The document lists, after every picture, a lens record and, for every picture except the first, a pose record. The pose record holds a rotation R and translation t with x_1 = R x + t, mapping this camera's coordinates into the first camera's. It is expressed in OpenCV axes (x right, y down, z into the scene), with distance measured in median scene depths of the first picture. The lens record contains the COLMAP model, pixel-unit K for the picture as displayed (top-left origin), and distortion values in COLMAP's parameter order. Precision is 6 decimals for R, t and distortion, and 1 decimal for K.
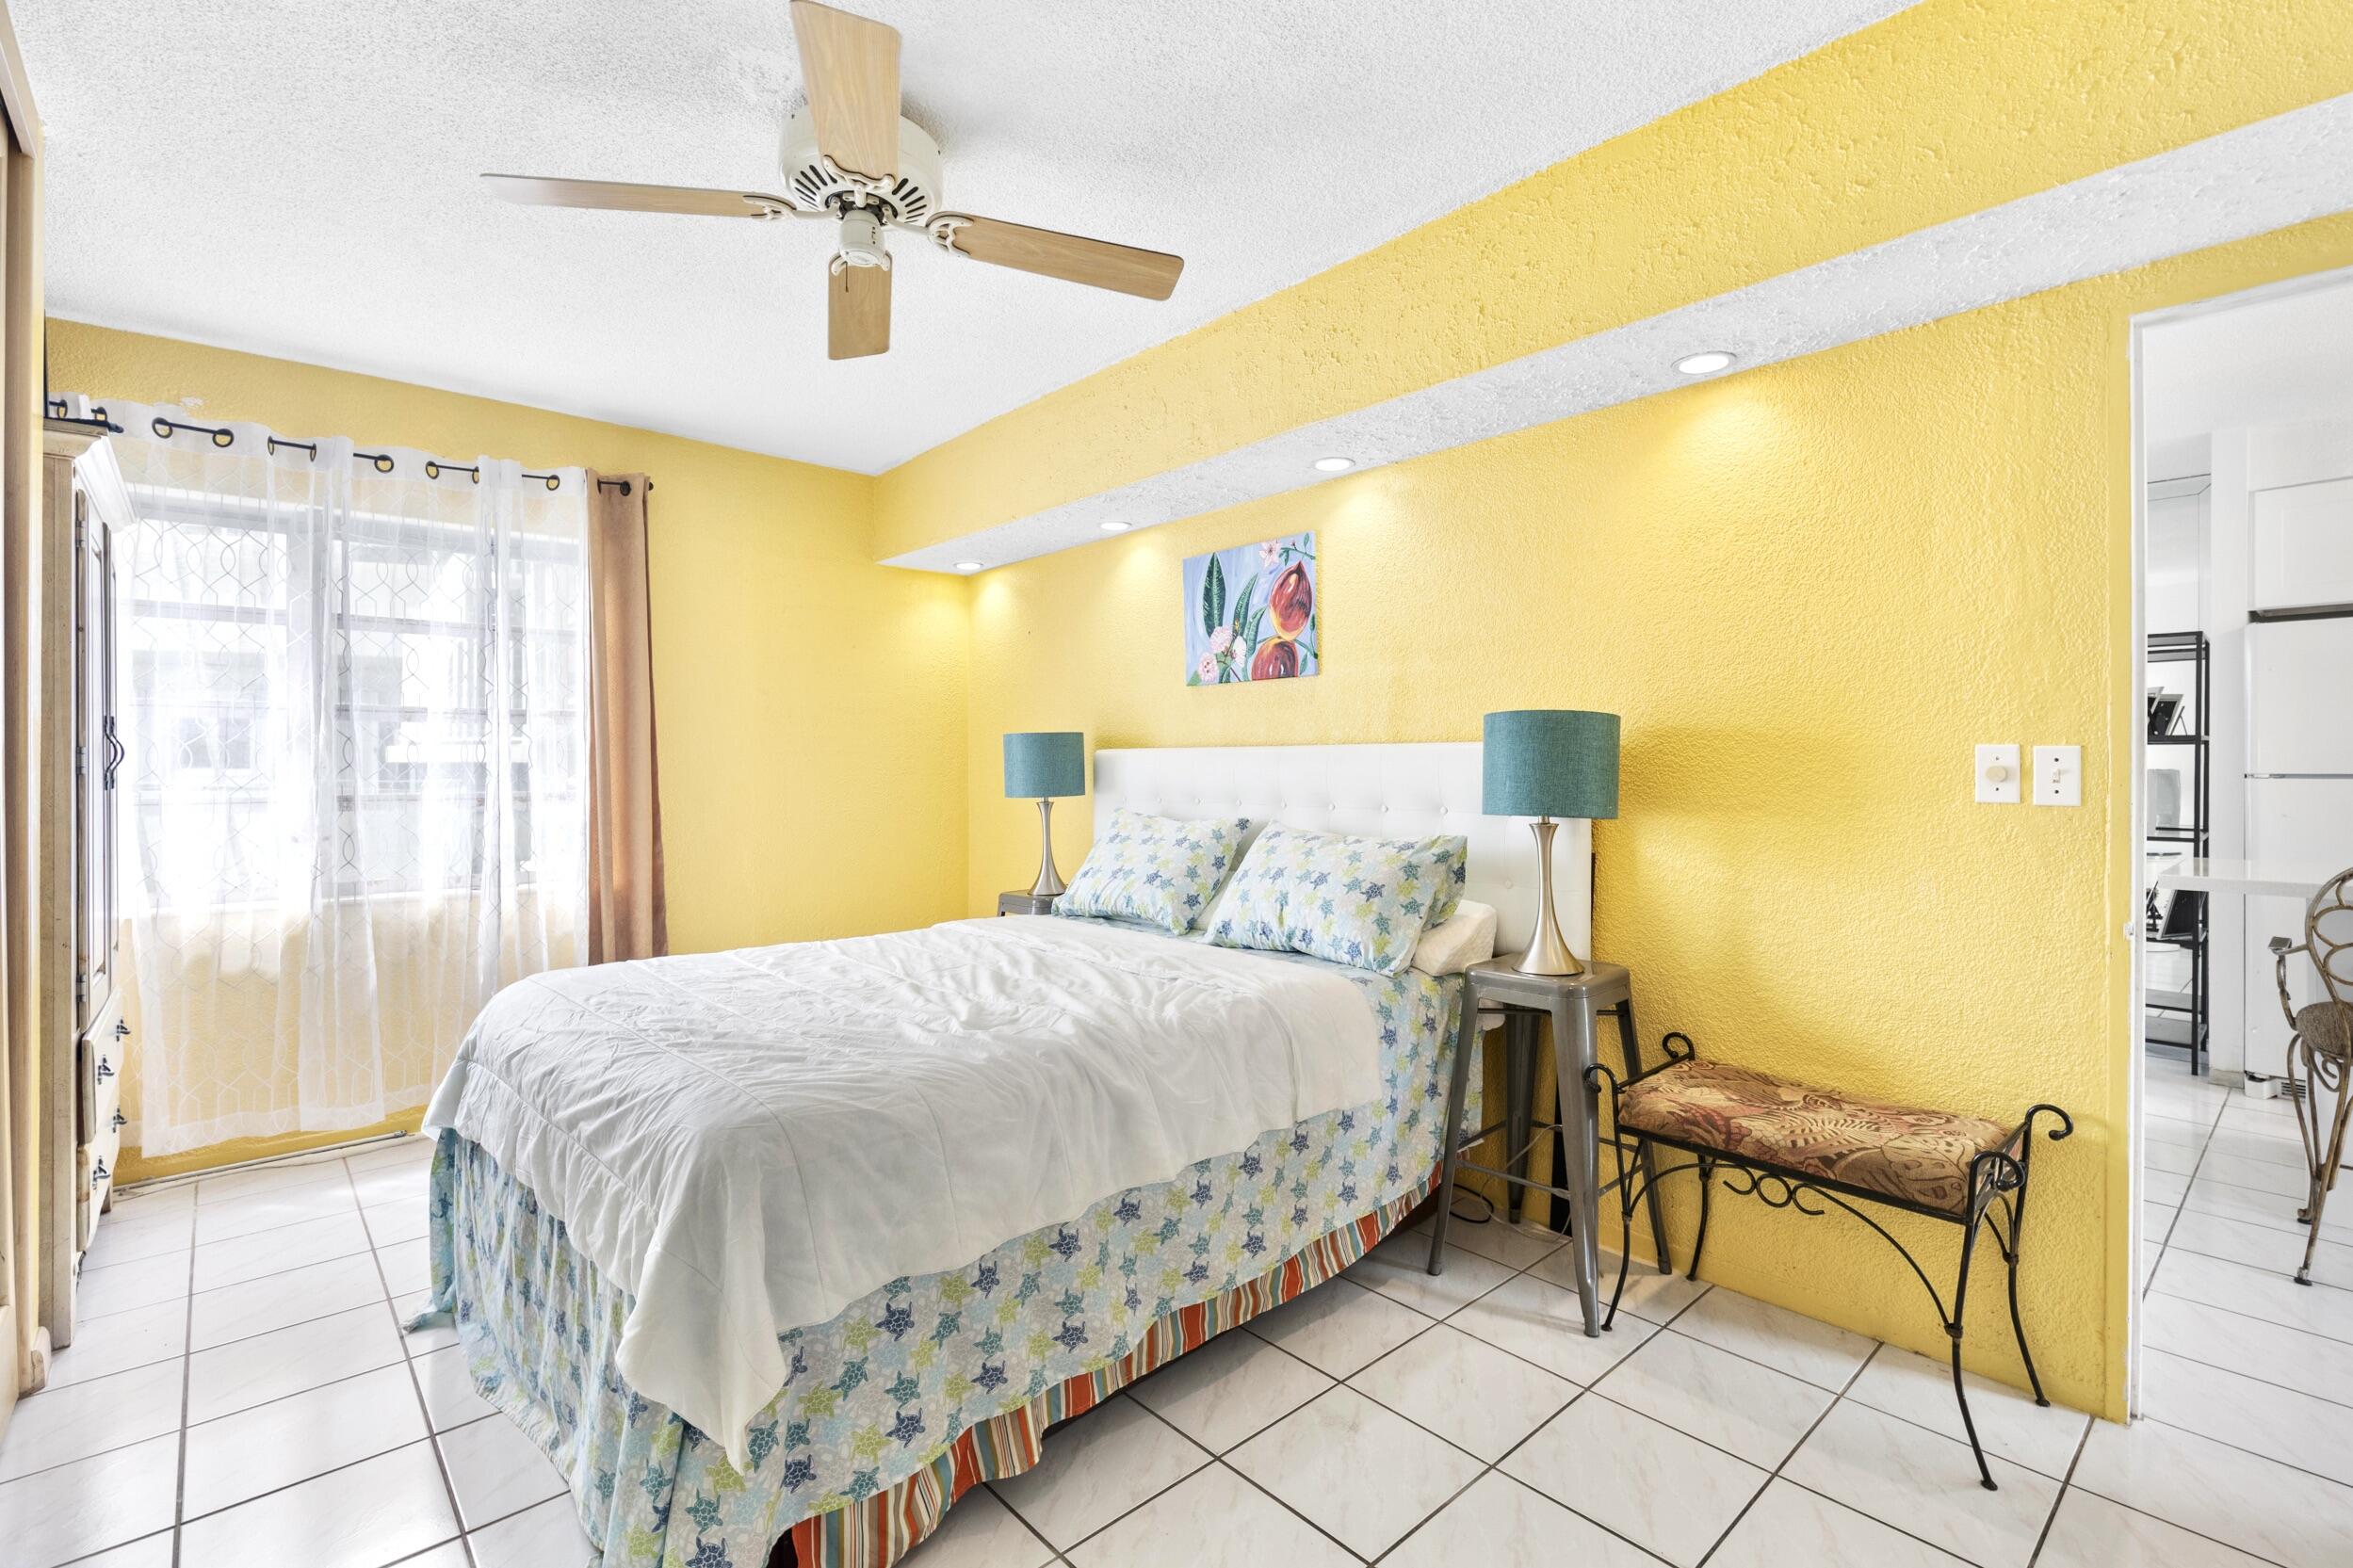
lens RADIAL K [[1072.6, 0, 1183.5], [0, 1072.6, 772.7], [0, 0, 1]] dist [-0.004615, -0.001727]
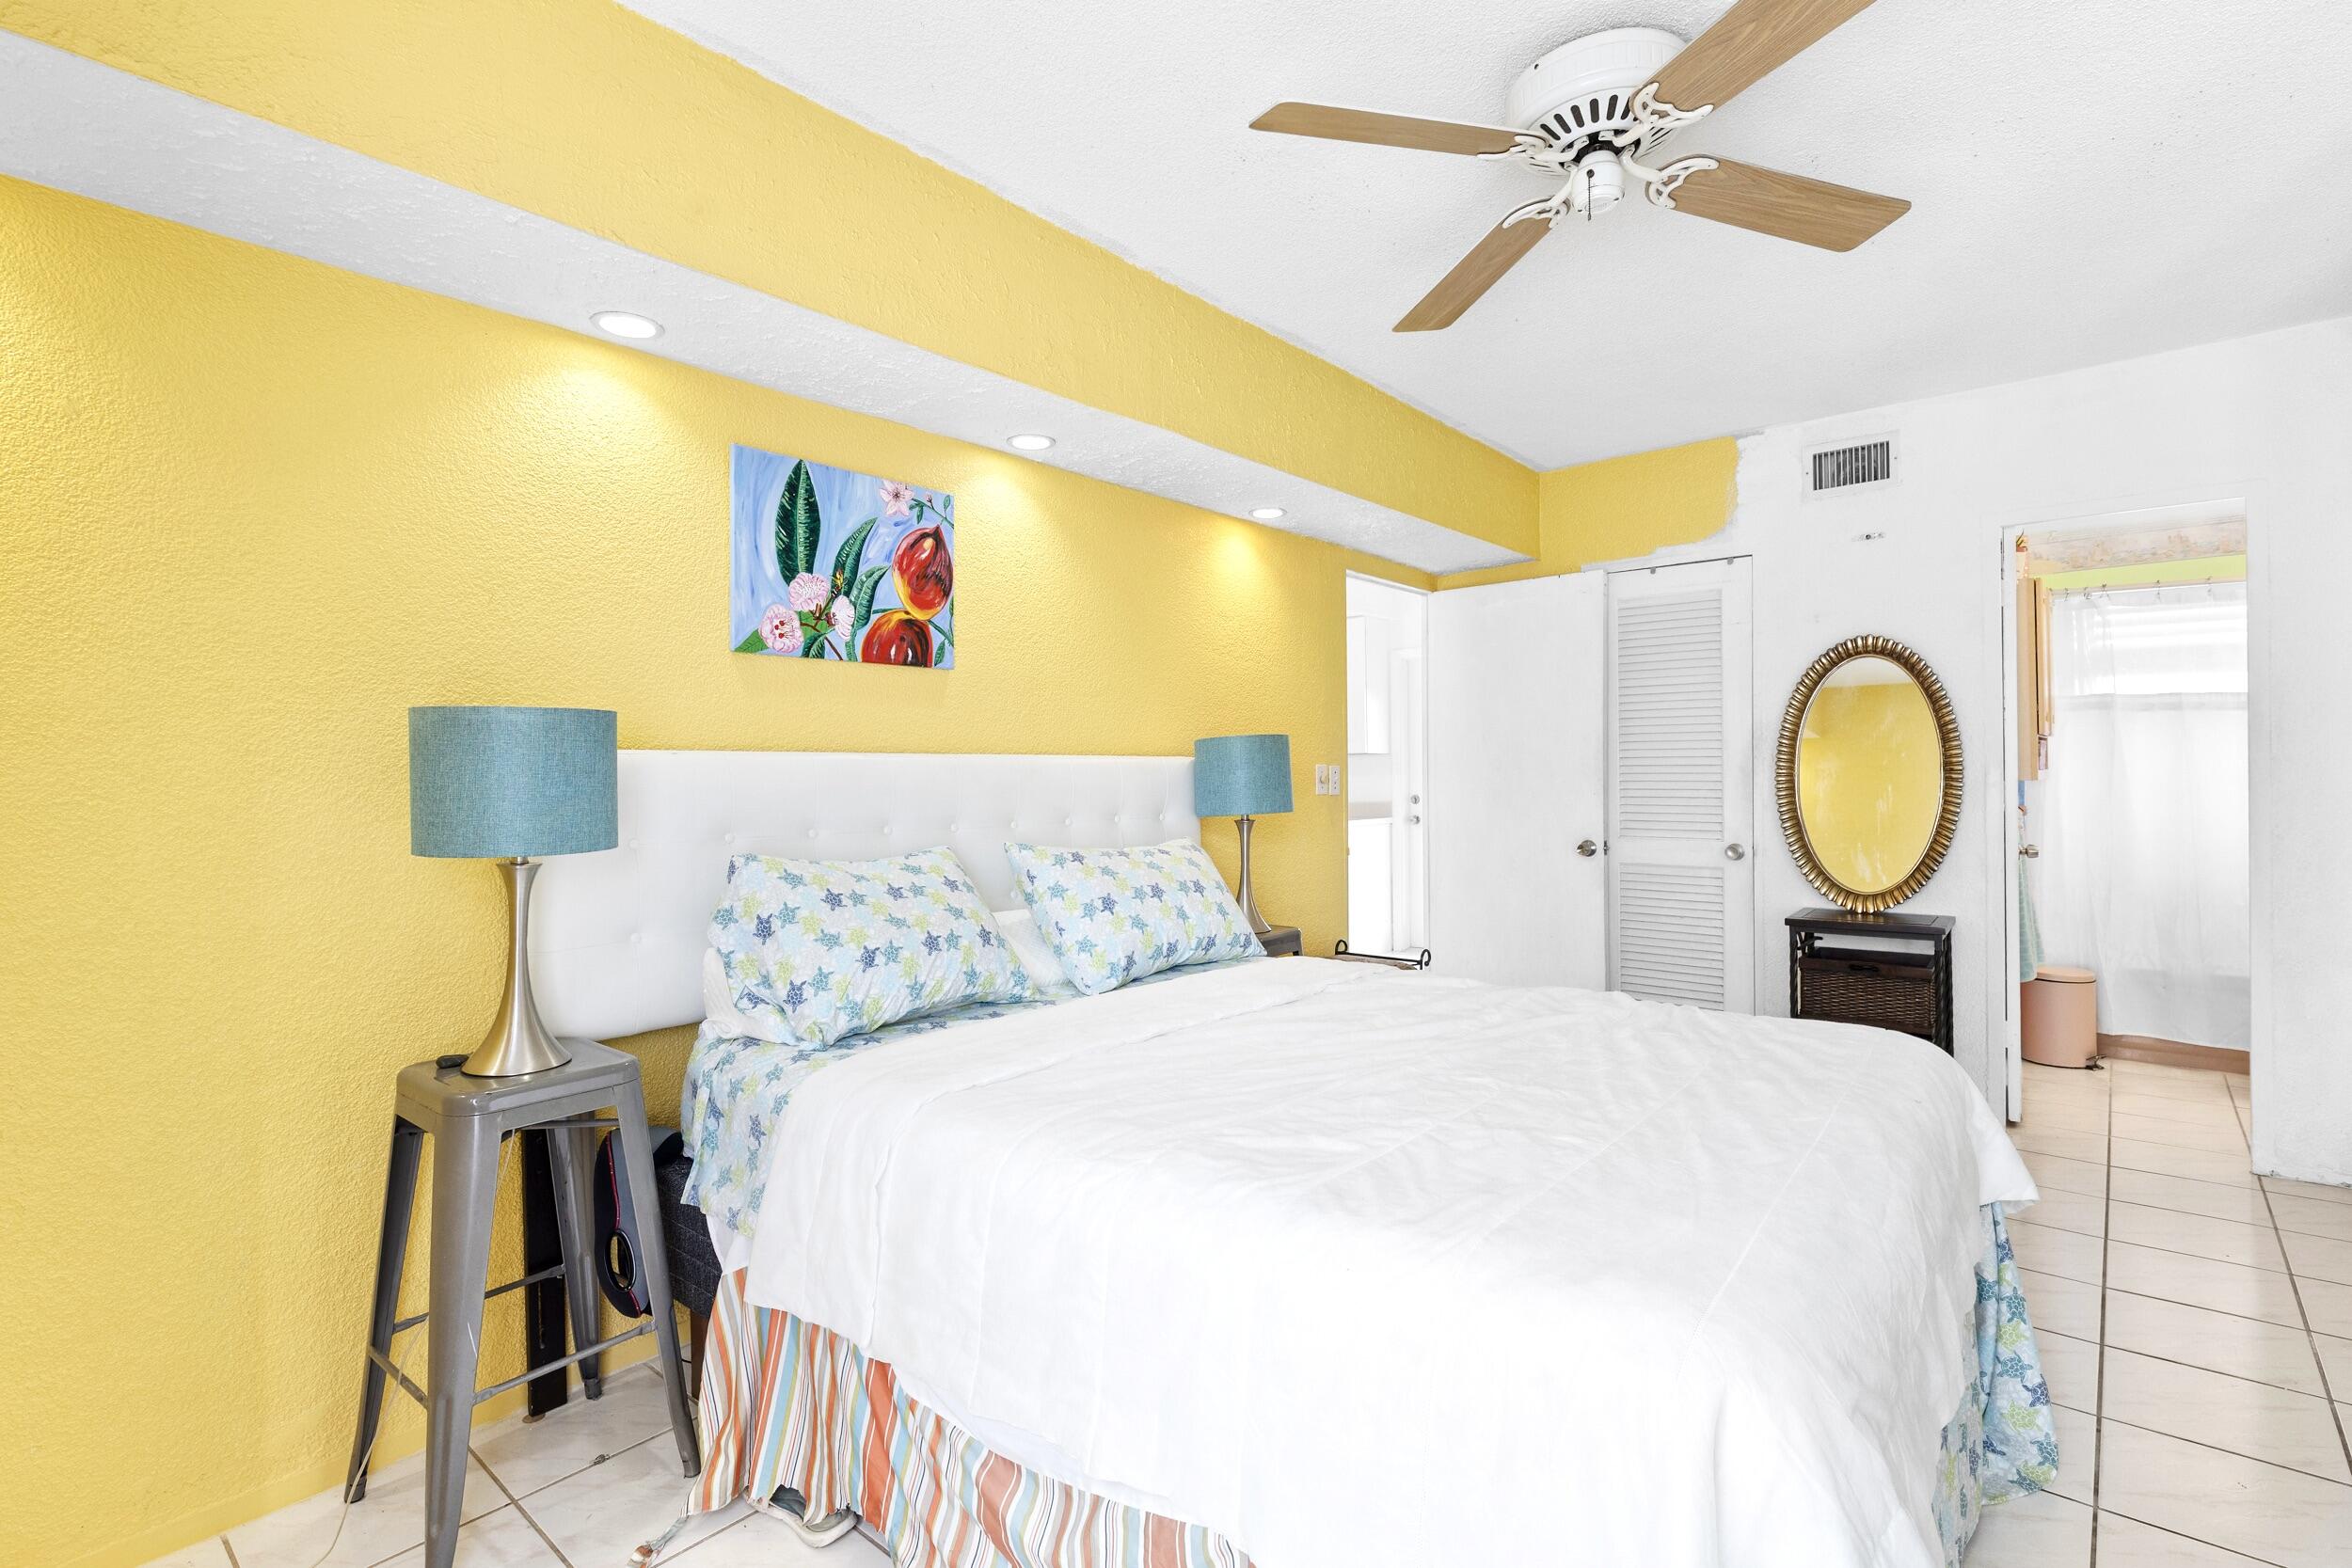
lens RADIAL K [[1072.2, 0, 1164.7], [0, 1072.2, 797.8], [0, 0, 1]] dist [-0.004615, -0.001727]
pose [[-0.101284, -0.017557, 0.994703, -0.684172], [0.013290, 0.999731, 0.018999, -0.004619], [-0.994769, 0.015144, -0.101023, 0.874107]]
